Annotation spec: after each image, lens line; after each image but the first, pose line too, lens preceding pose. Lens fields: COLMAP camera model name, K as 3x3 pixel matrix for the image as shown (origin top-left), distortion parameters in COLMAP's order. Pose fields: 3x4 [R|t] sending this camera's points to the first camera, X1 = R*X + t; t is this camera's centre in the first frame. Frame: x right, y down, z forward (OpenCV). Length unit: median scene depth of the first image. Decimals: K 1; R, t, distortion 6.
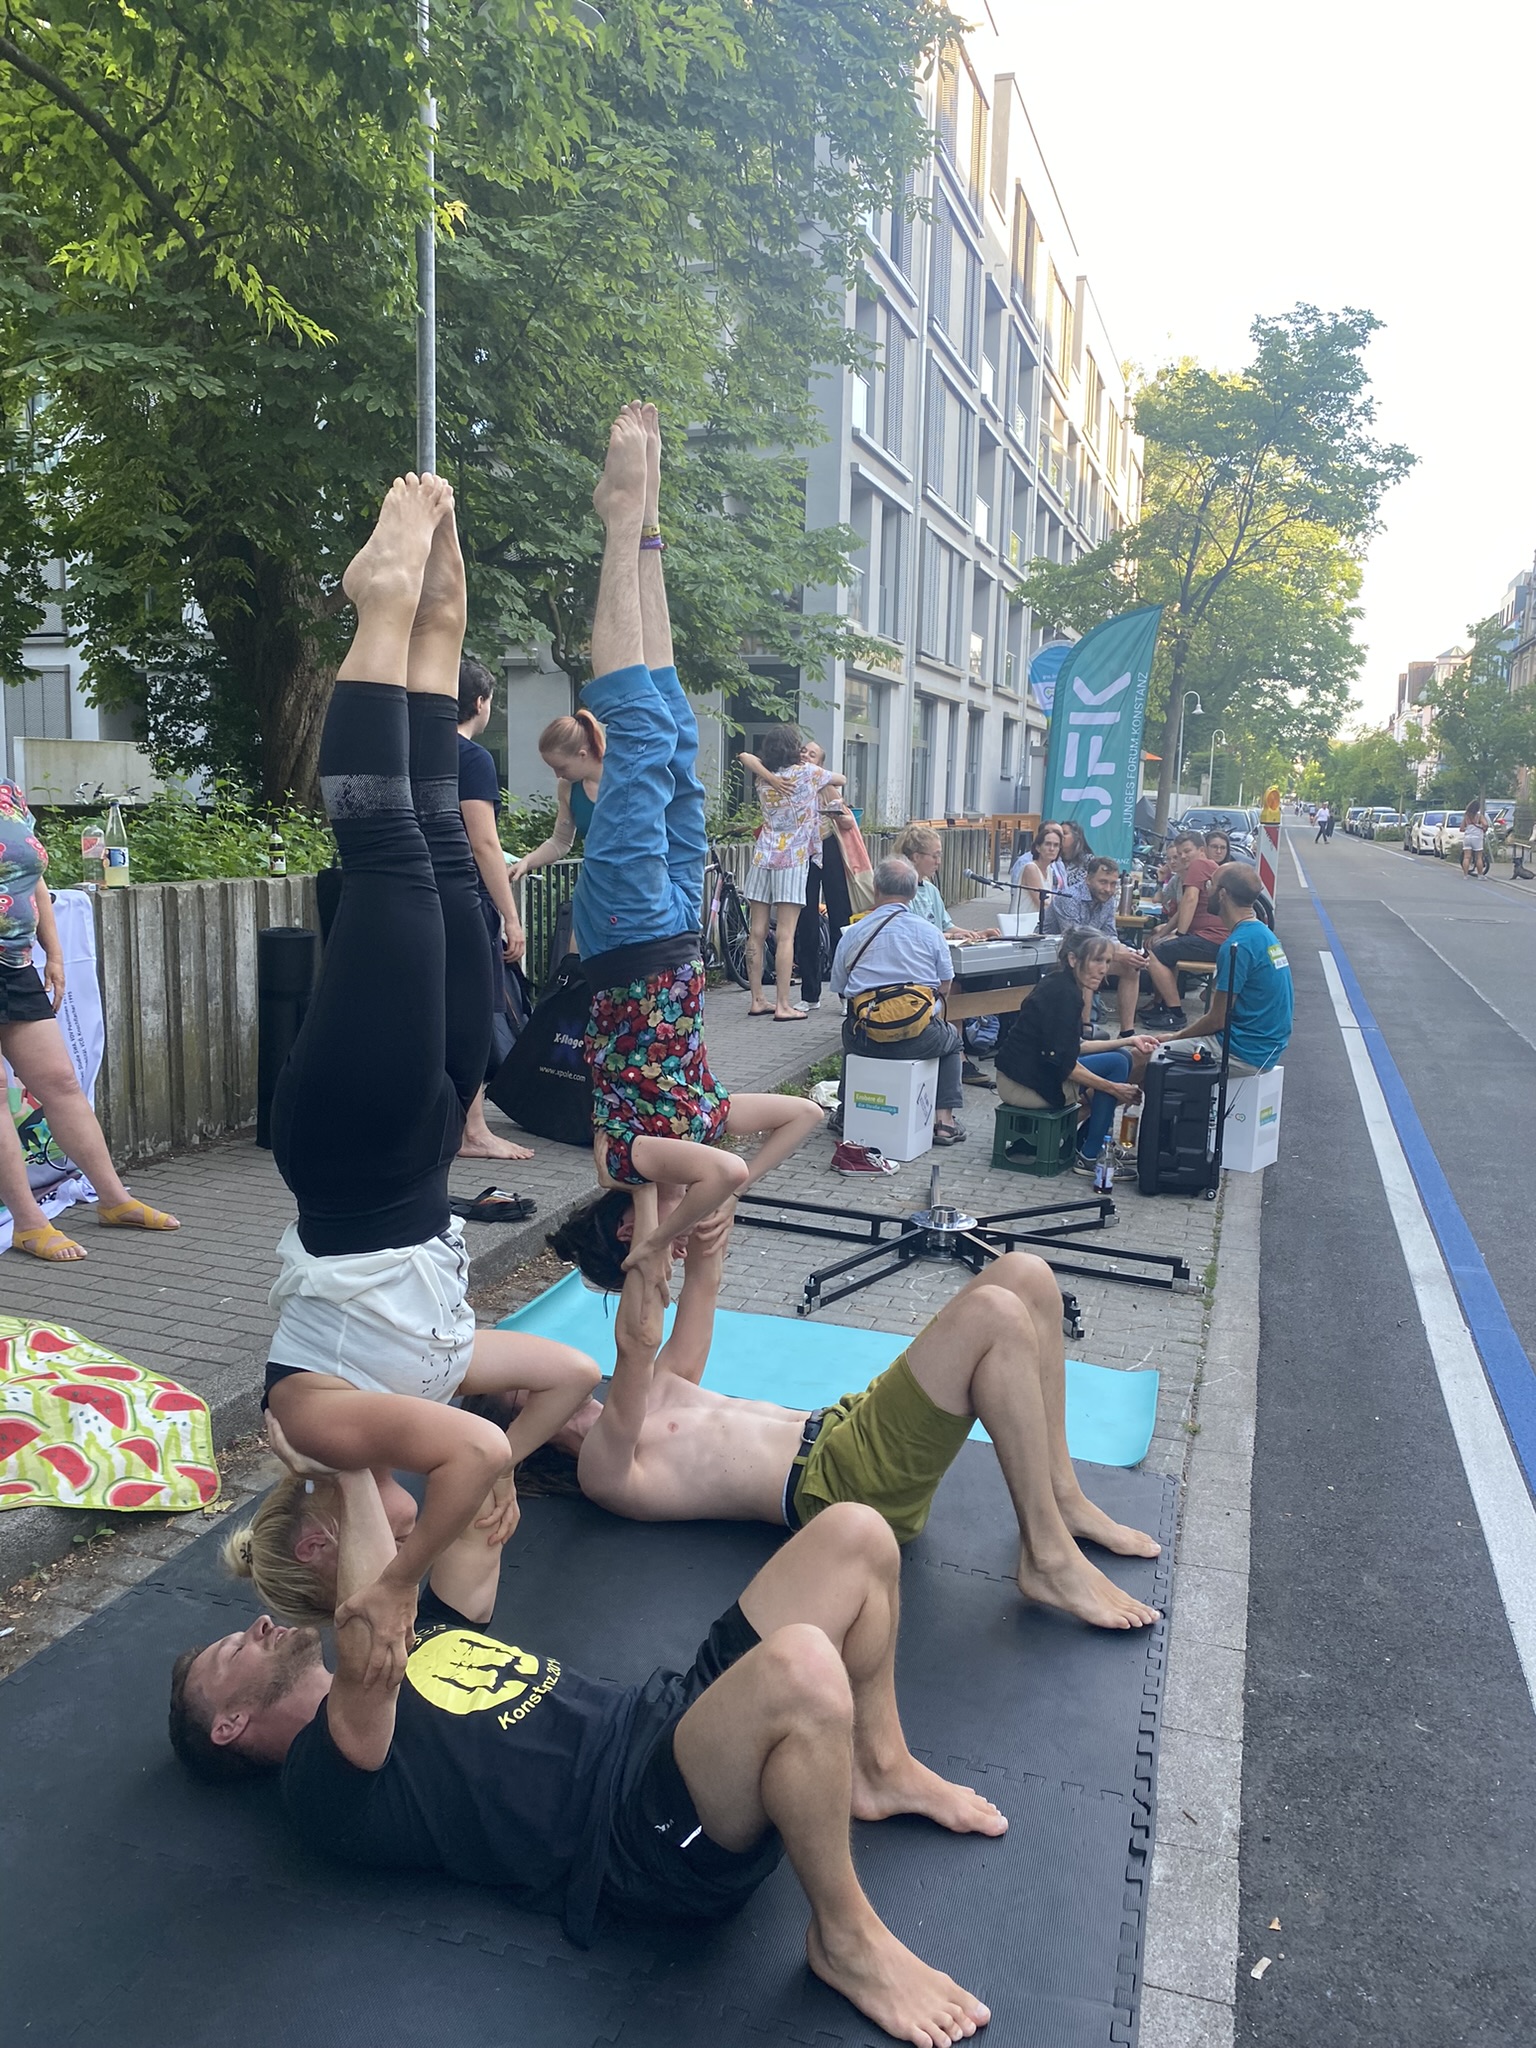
lens RADIAL K [[1502.0, 0, 768.0], [0, 1502.0, 1024.0], [0, 0, 1]] dist [0.017255, -0.009897]
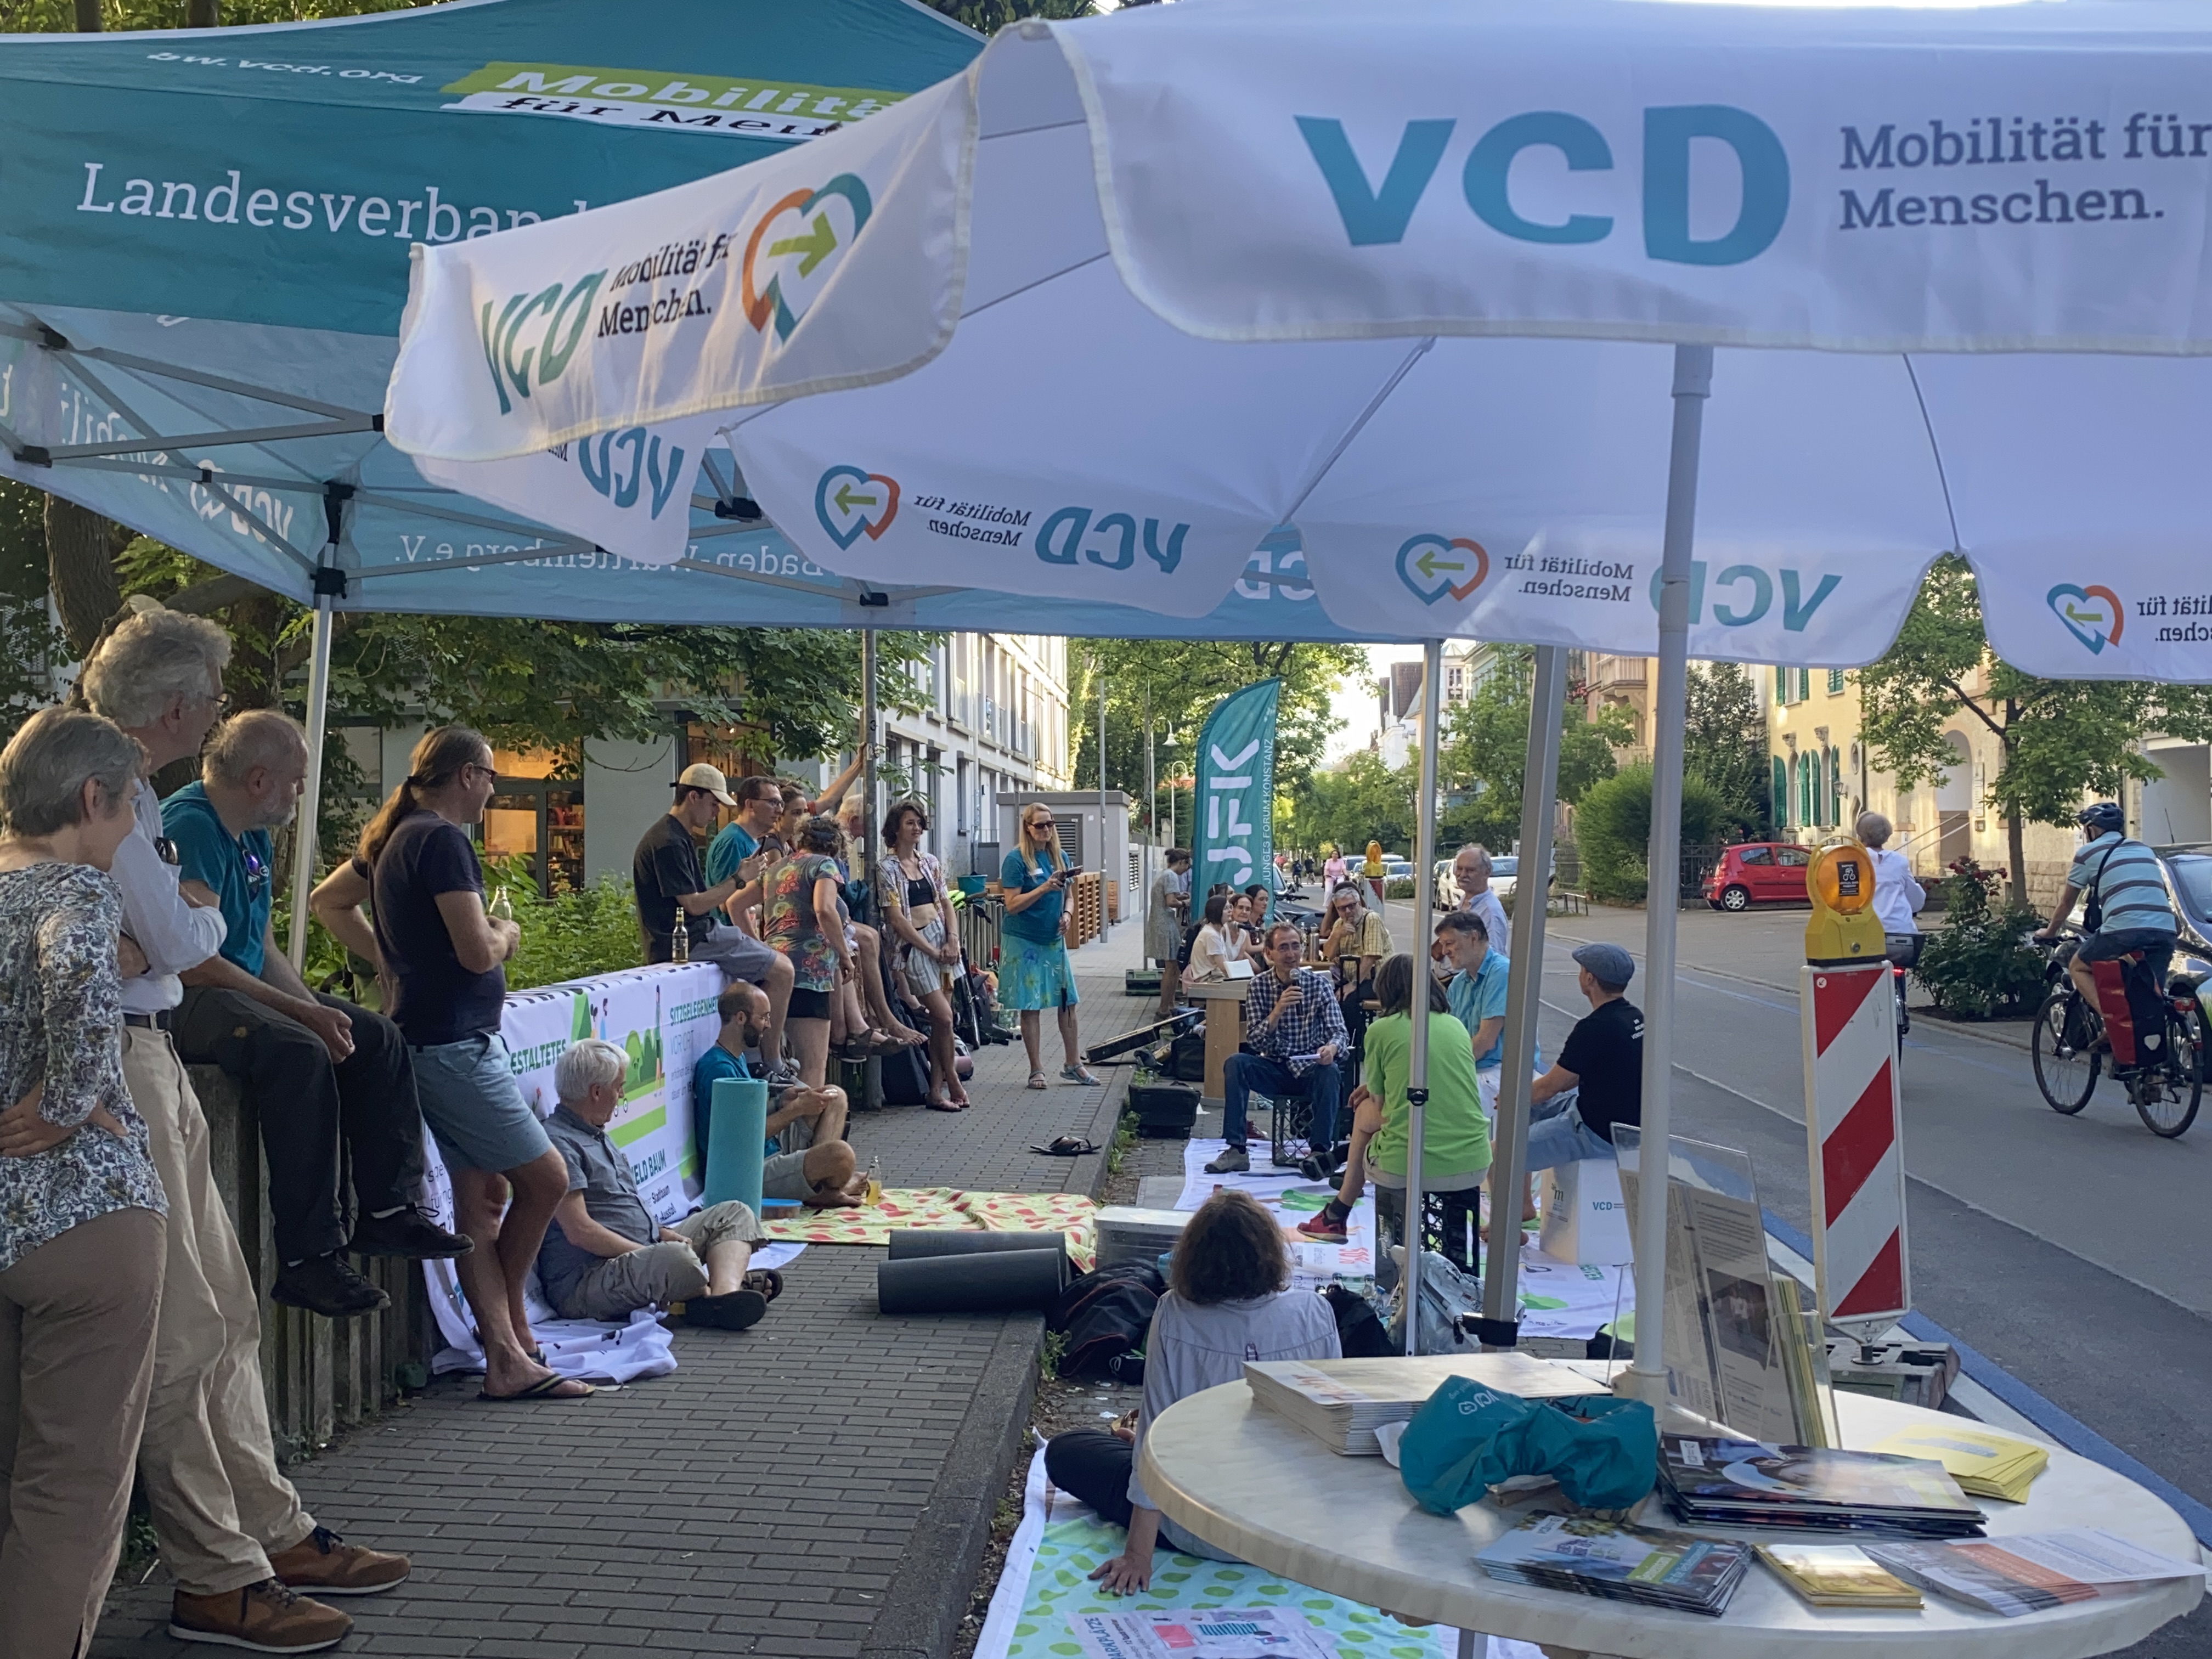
lens RADIAL K [[2317.2, 0, 1106.0], [0, 2317.2, 829.5], [0, 0, 1]] dist [0.966904, 0.000011]
pose [[0.960583, -0.027010, 0.276677, -0.112294], [0.071080, 0.986048, -0.150520, 0.024196], [-0.268751, 0.164253, 0.949102, -0.183149]]
